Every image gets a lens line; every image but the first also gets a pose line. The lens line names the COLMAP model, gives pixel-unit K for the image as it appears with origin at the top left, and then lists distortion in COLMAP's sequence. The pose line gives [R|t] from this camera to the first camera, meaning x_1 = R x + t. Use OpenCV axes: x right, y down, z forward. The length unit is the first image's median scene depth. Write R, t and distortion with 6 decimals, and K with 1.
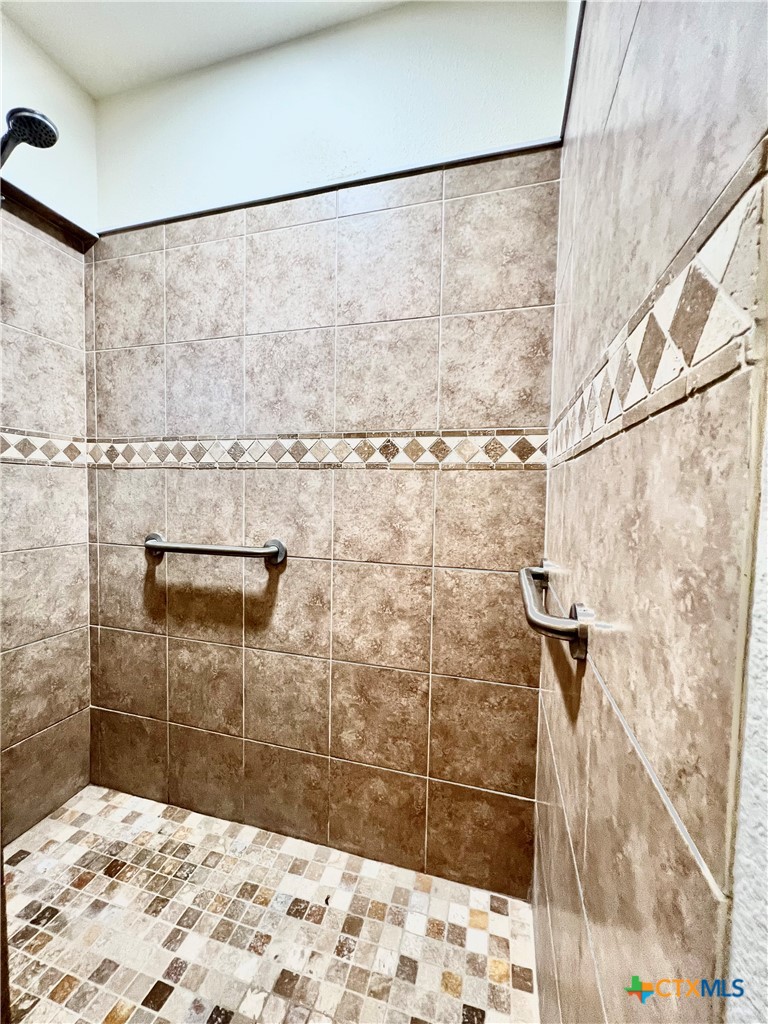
lens RADIAL K [[407.5, 0, 384.8], [0, 407.5, 510.6], [0, 0, 1]] dist [-0.000996, 0.000390]
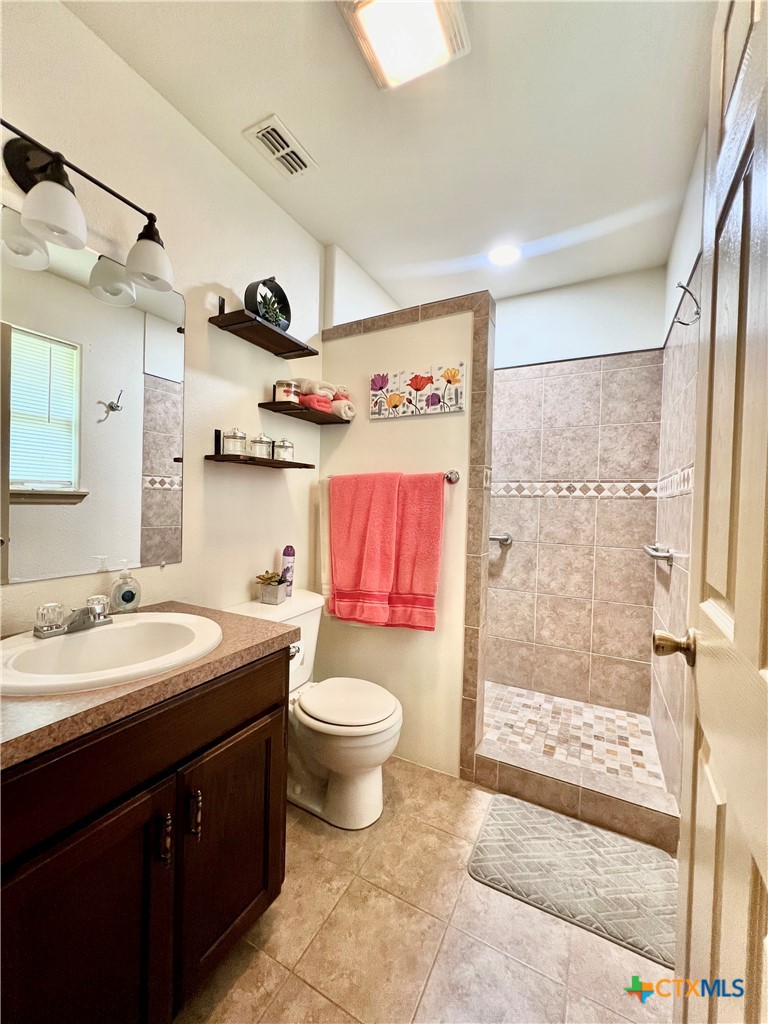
lens RADIAL K [[407.5, 0, 385.8], [0, 407.5, 511.5], [0, 0, 1]] dist [0.000837, -0.000408]
pose [[0.979180, 0.009368, -0.202778, -0.495159], [-0.016061, 0.999378, -0.031389, 0.044861], [0.202358, 0.033992, 0.978722, -1.215256]]
